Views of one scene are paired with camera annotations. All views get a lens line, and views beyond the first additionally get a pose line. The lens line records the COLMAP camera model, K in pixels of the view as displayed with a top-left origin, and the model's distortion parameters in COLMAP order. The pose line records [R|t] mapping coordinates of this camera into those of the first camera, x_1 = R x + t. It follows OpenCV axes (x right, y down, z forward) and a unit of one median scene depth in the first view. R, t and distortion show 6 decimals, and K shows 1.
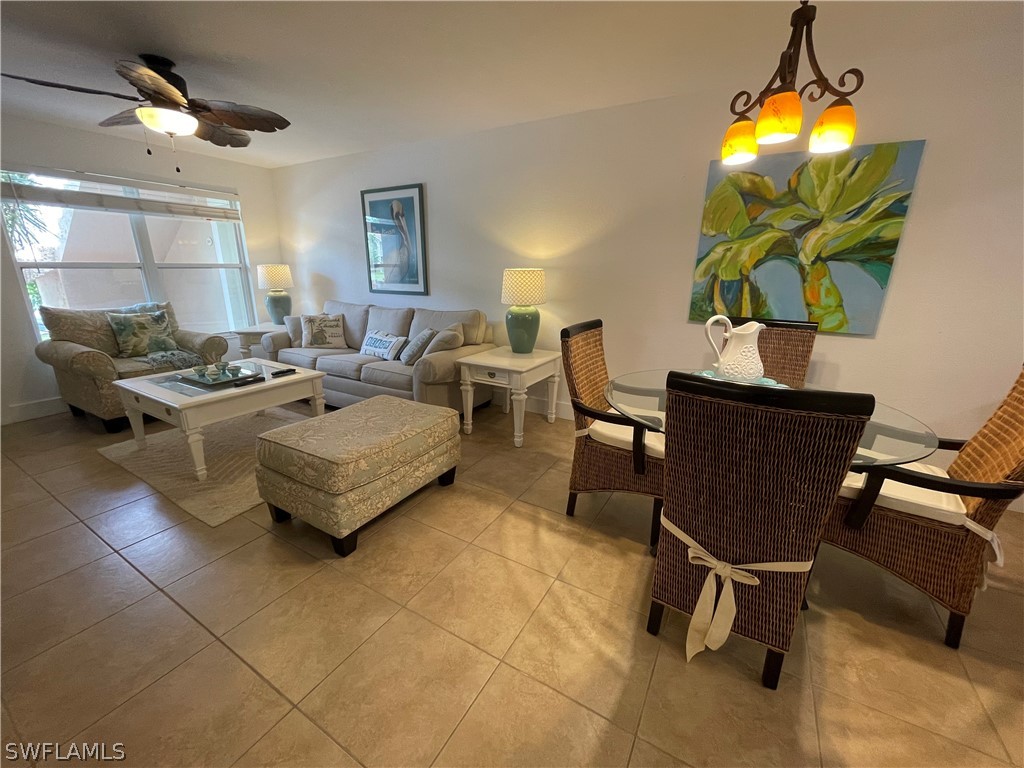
lens RADIAL K [[413.0, 0, 509.1], [0, 413.0, 387.2], [0, 0, 1]] dist [-0.006027, 0.002693]
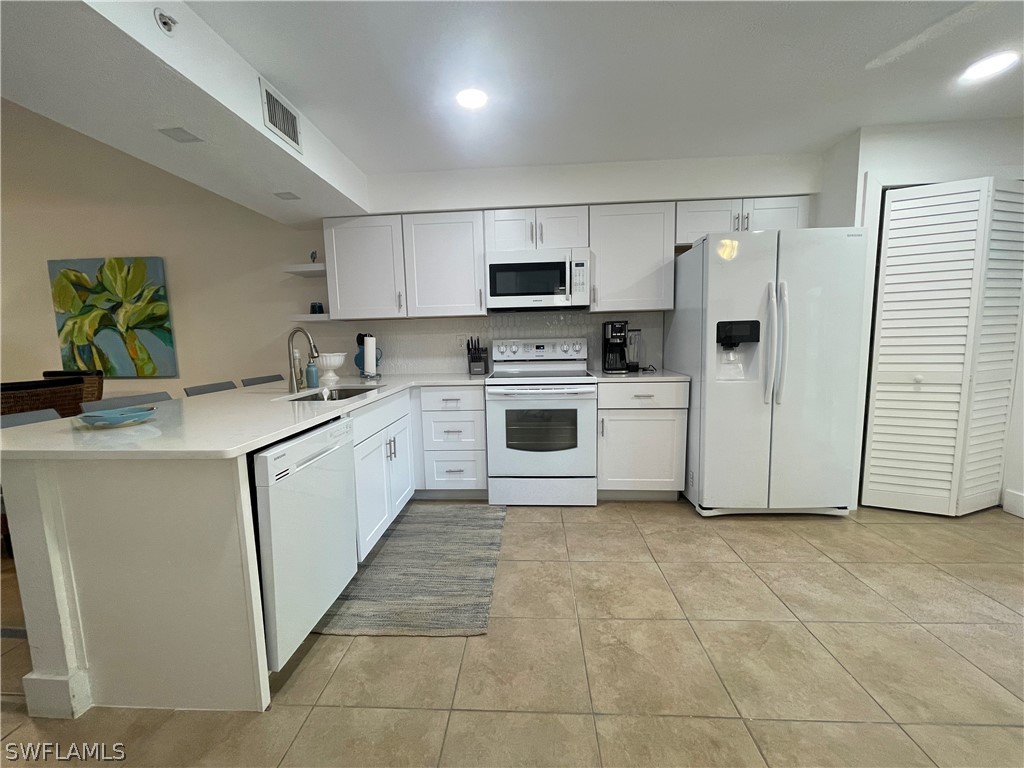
lens RADIAL K [[413.0, 0, 508.9], [0, 413.0, 385.3], [0, 0, 1]] dist [-0.006027, 0.002693]
pose [[0.891853, -0.087277, 0.443826, 1.277080], [0.162413, 0.977564, -0.134128, 0.296911], [-0.422163, 0.191705, 0.886018, -0.808493]]
